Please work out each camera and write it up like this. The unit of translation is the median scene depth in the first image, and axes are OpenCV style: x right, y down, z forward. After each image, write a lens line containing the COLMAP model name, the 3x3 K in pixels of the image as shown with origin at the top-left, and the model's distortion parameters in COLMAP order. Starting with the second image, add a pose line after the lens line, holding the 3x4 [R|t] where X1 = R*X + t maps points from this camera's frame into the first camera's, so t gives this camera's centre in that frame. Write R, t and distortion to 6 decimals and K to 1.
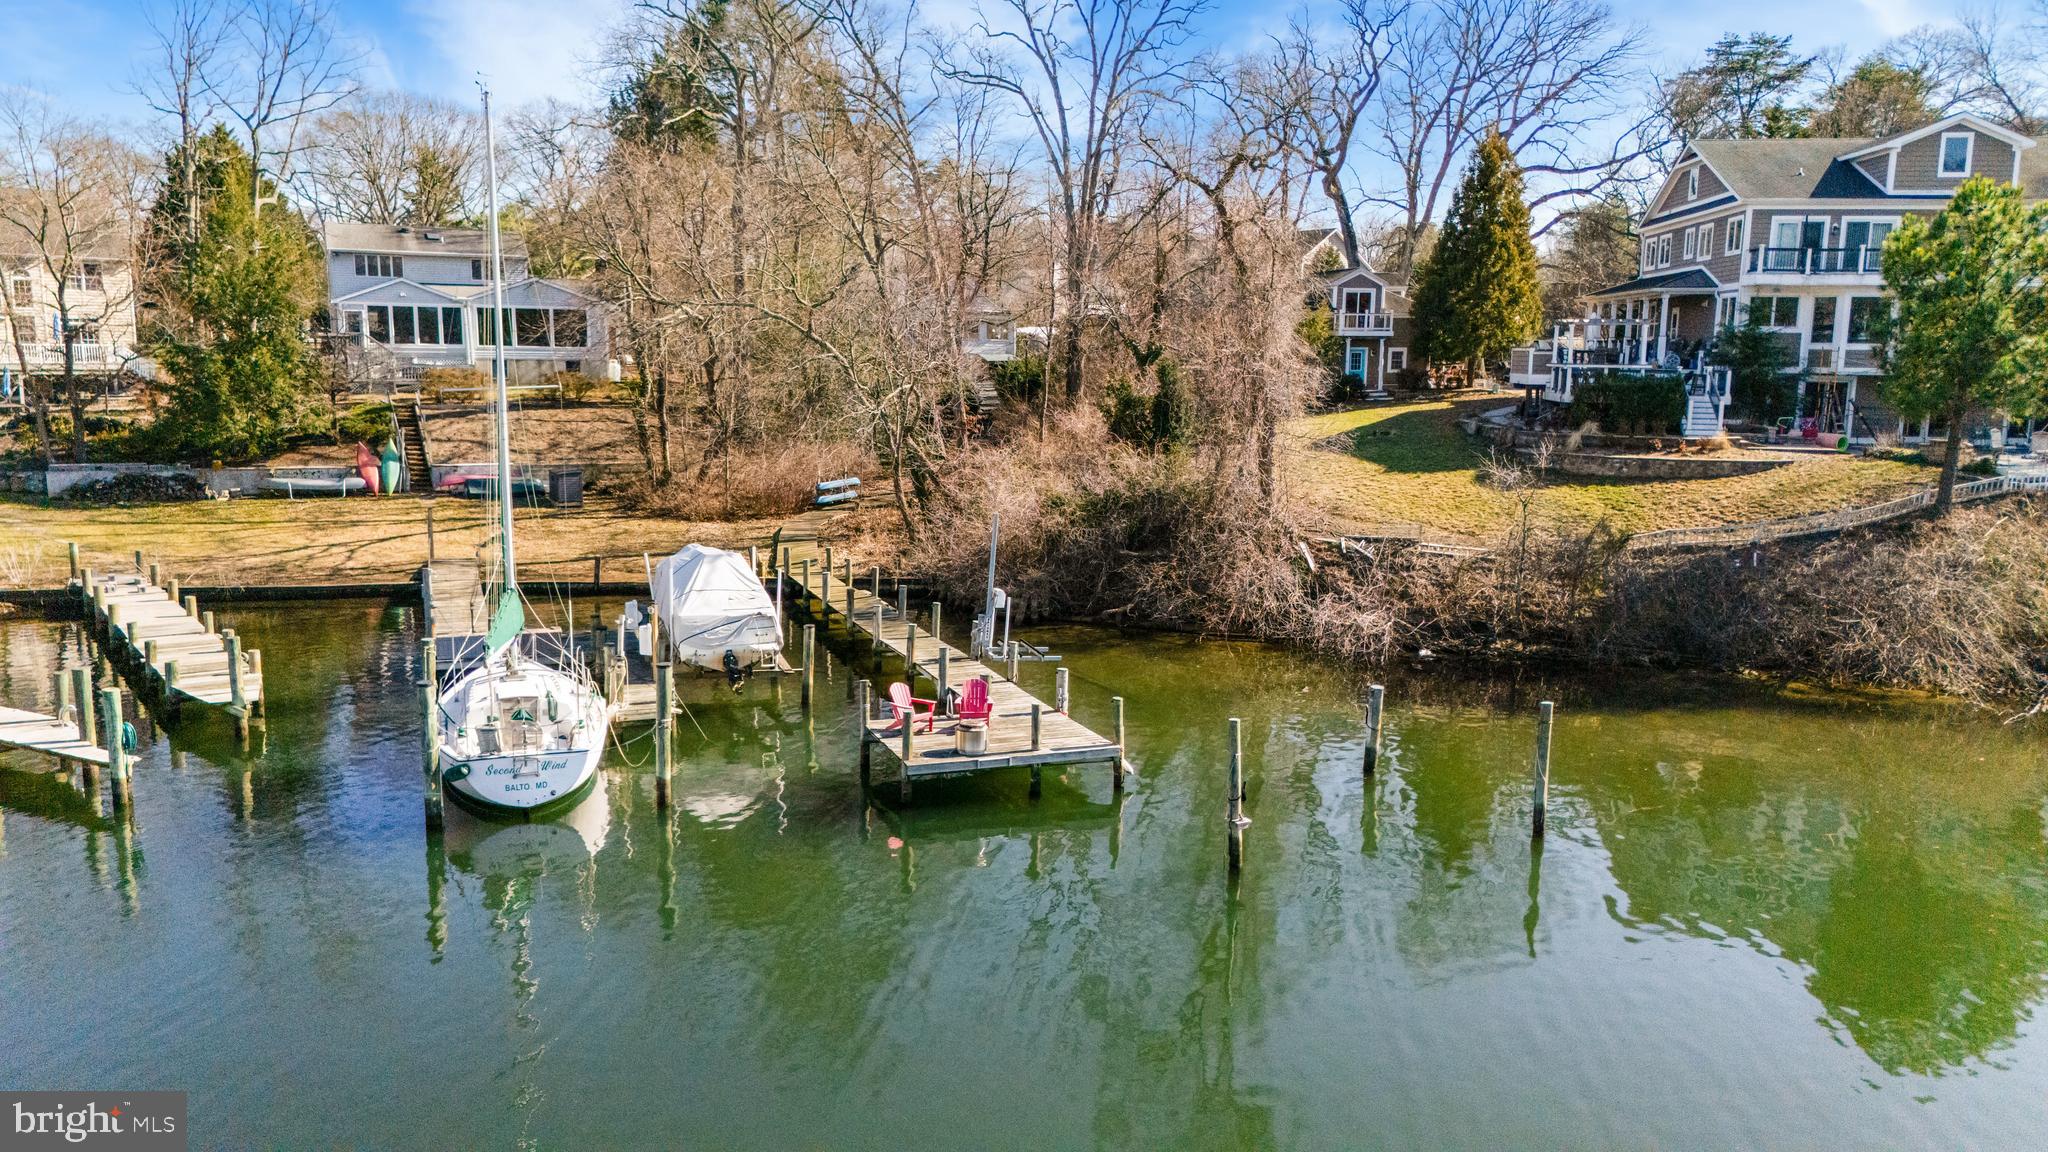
lens RADIAL K [[1558.9, 0, 1034.9], [0, 1558.9, 579.4], [0, 0, 1]] dist [0.118024, -0.127891]
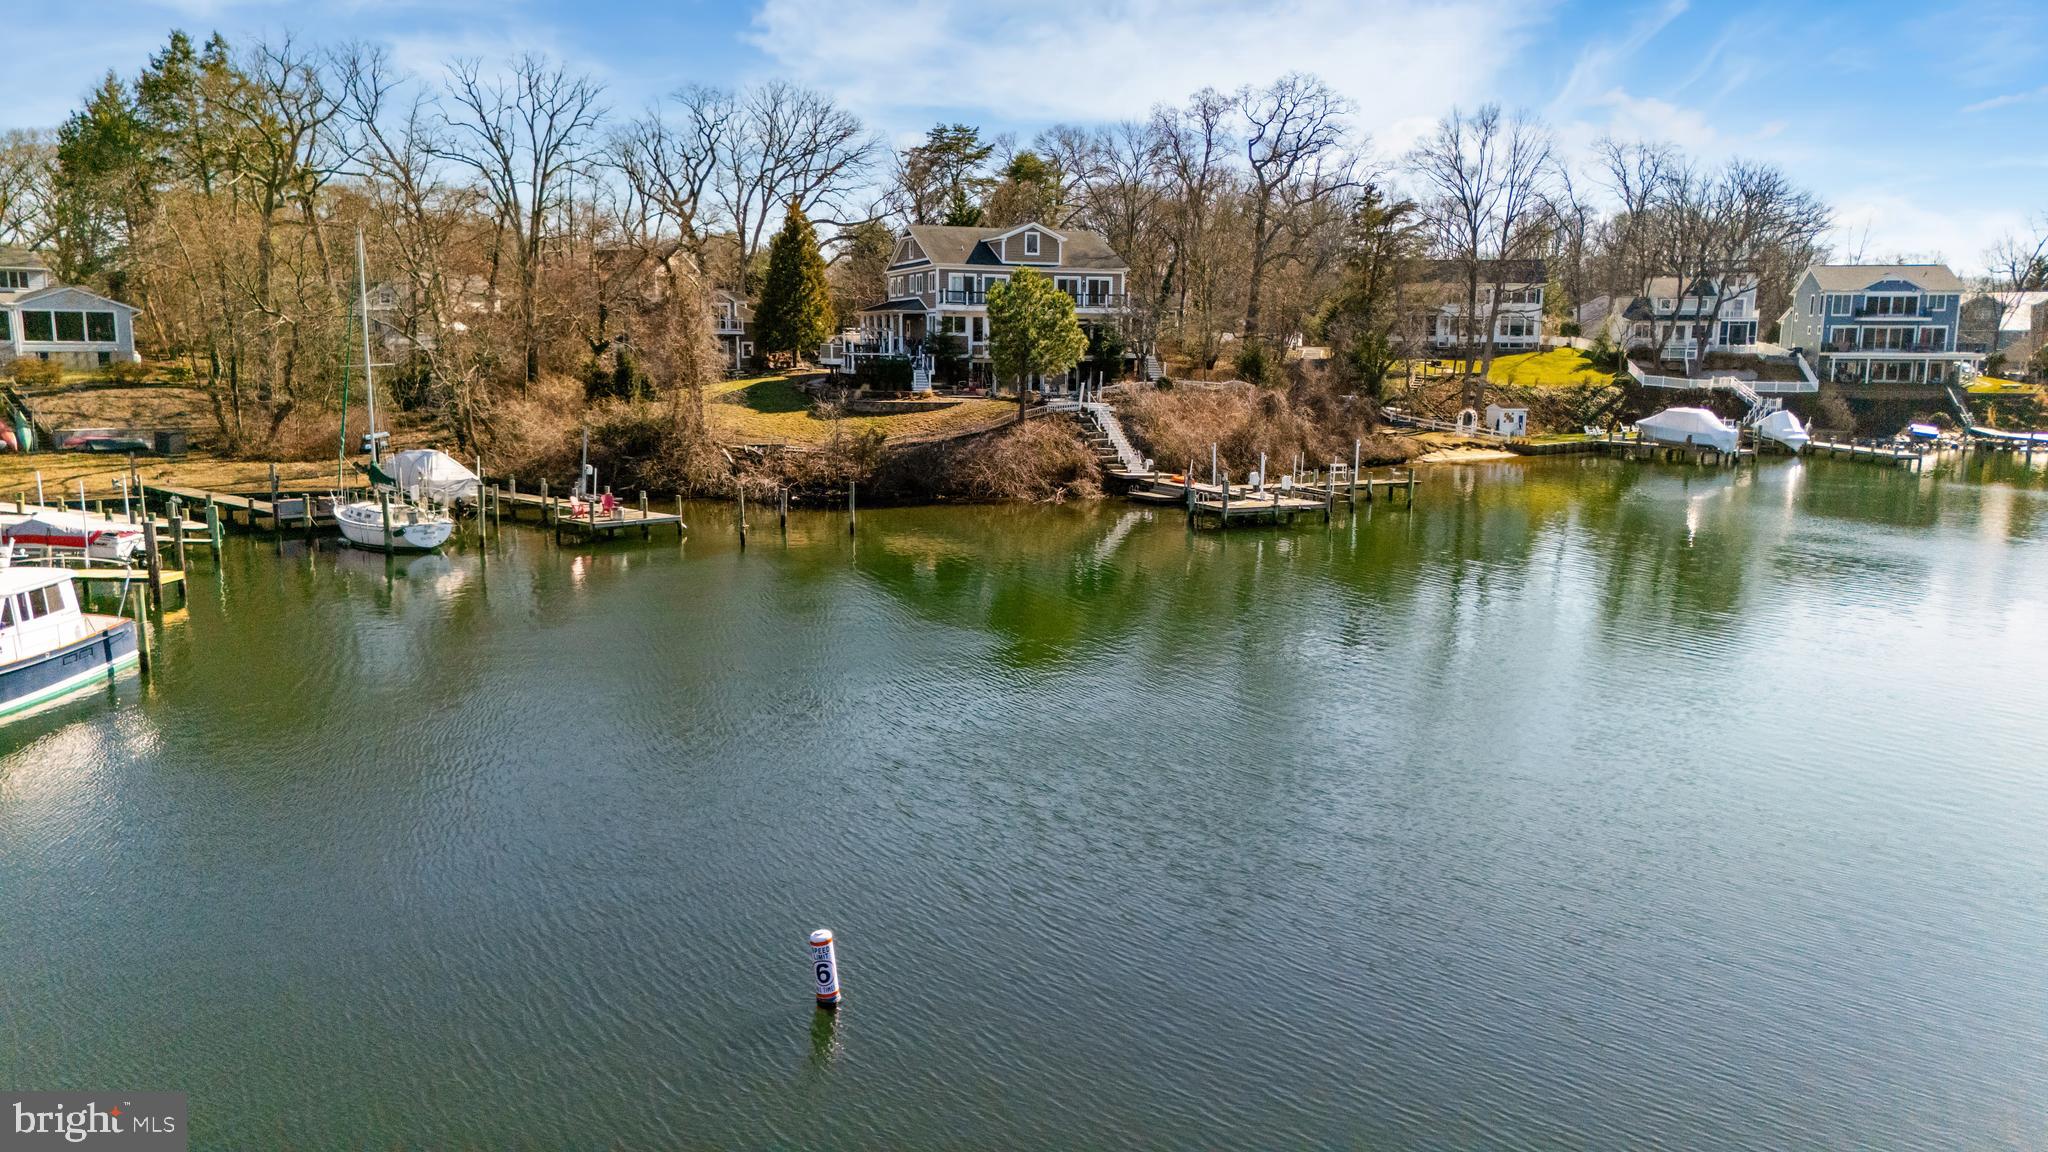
lens RADIAL K [[1558.9, 0, 1034.9], [0, 1558.9, 579.4], [0, 0, 1]] dist [0.118024, -0.127891]
pose [[0.906735, -0.069529, 0.415929, -0.230816], [0.066517, 0.997548, 0.021747, 0.095504], [-0.416422, 0.007947, 0.909137, -0.699450]]
